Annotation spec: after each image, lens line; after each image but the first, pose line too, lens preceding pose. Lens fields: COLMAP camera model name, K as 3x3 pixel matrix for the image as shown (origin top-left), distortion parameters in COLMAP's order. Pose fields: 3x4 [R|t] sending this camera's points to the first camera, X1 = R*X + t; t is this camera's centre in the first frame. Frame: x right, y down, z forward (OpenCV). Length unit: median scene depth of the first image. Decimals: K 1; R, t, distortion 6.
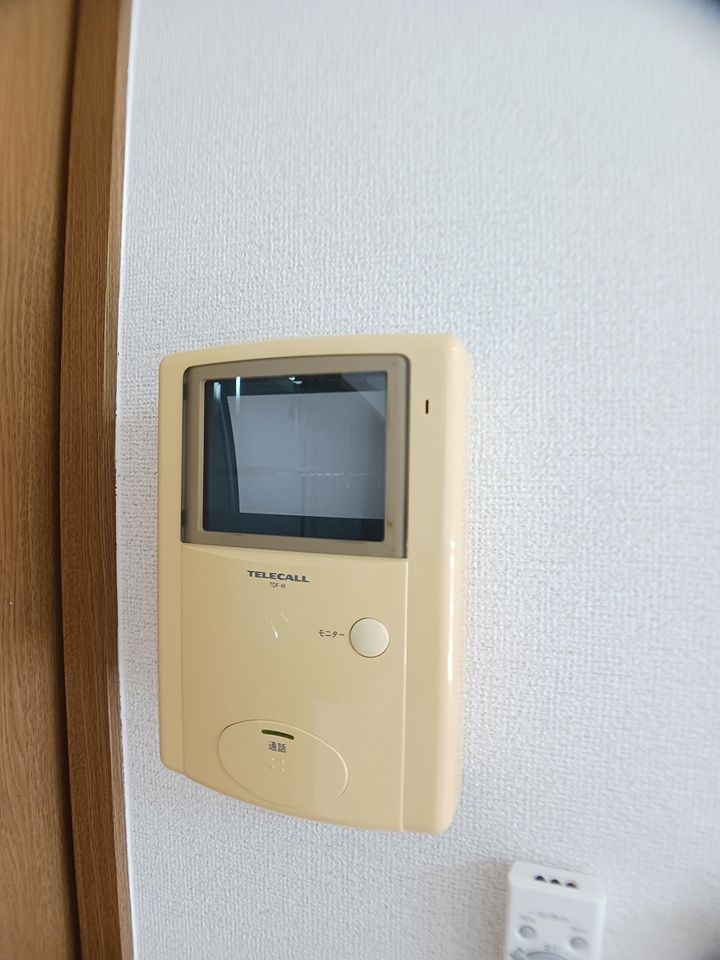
lens RADIAL K [[523.3, 0, 368.0], [0, 523.3, 478.3], [0, 0, 1]] dist [-0.089556, 0.000960]
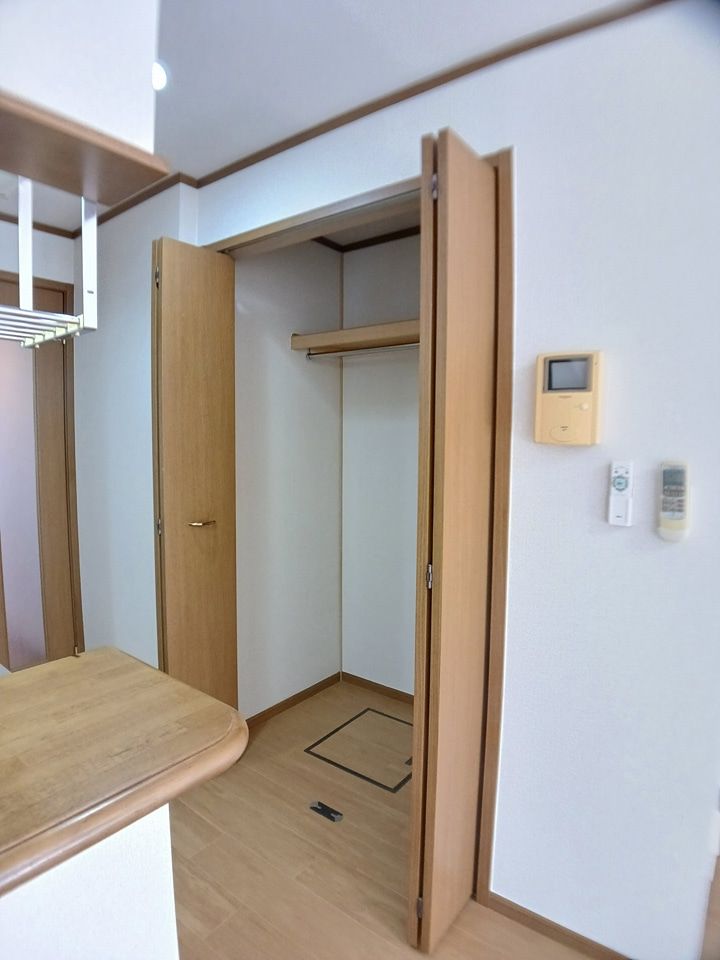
lens RADIAL K [[523.3, 0, 368.0], [0, 523.3, 478.3], [0, 0, 1]] dist [-0.089556, 0.000960]
pose [[0.958409, 0.029766, -0.283841, -0.560363], [-0.030406, 0.999535, 0.002150, 1.023512], [0.283773, 0.006570, 0.958869, -4.402445]]
